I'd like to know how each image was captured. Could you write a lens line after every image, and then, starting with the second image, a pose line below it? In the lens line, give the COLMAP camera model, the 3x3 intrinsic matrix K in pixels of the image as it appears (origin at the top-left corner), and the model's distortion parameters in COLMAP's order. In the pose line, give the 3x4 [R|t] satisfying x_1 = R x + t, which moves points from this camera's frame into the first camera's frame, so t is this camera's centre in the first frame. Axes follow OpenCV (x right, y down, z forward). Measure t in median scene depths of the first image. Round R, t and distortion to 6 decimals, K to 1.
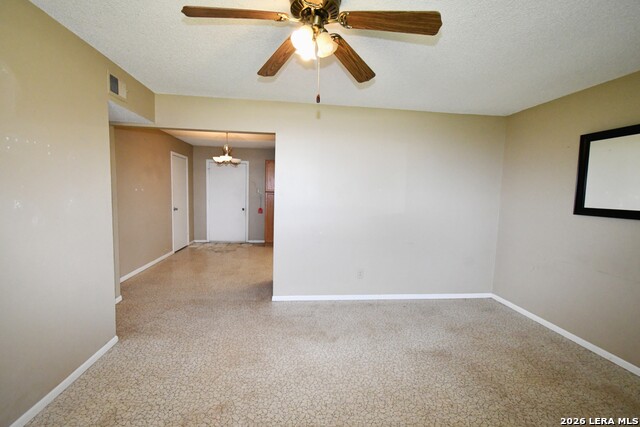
lens RADIAL K [[286.1, 0, 317.2], [0, 286.1, 216.1], [0, 0, 1]] dist [0.001832, -0.000184]
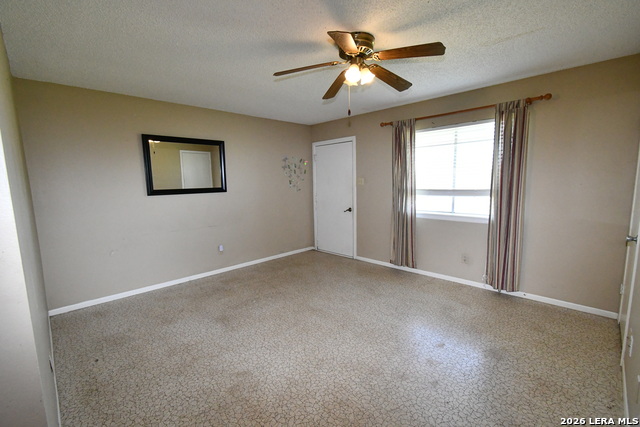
lens RADIAL K [[272.3, 0, 332.9], [0, 272.3, 212.3], [0, 0, 1]] dist [0.001629, 0.000104]
pose [[-0.653068, -0.104537, 0.750050, -0.561121], [0.064168, 0.979226, 0.192349, -0.111376], [-0.754576, 0.173747, -0.632793, 1.119269]]
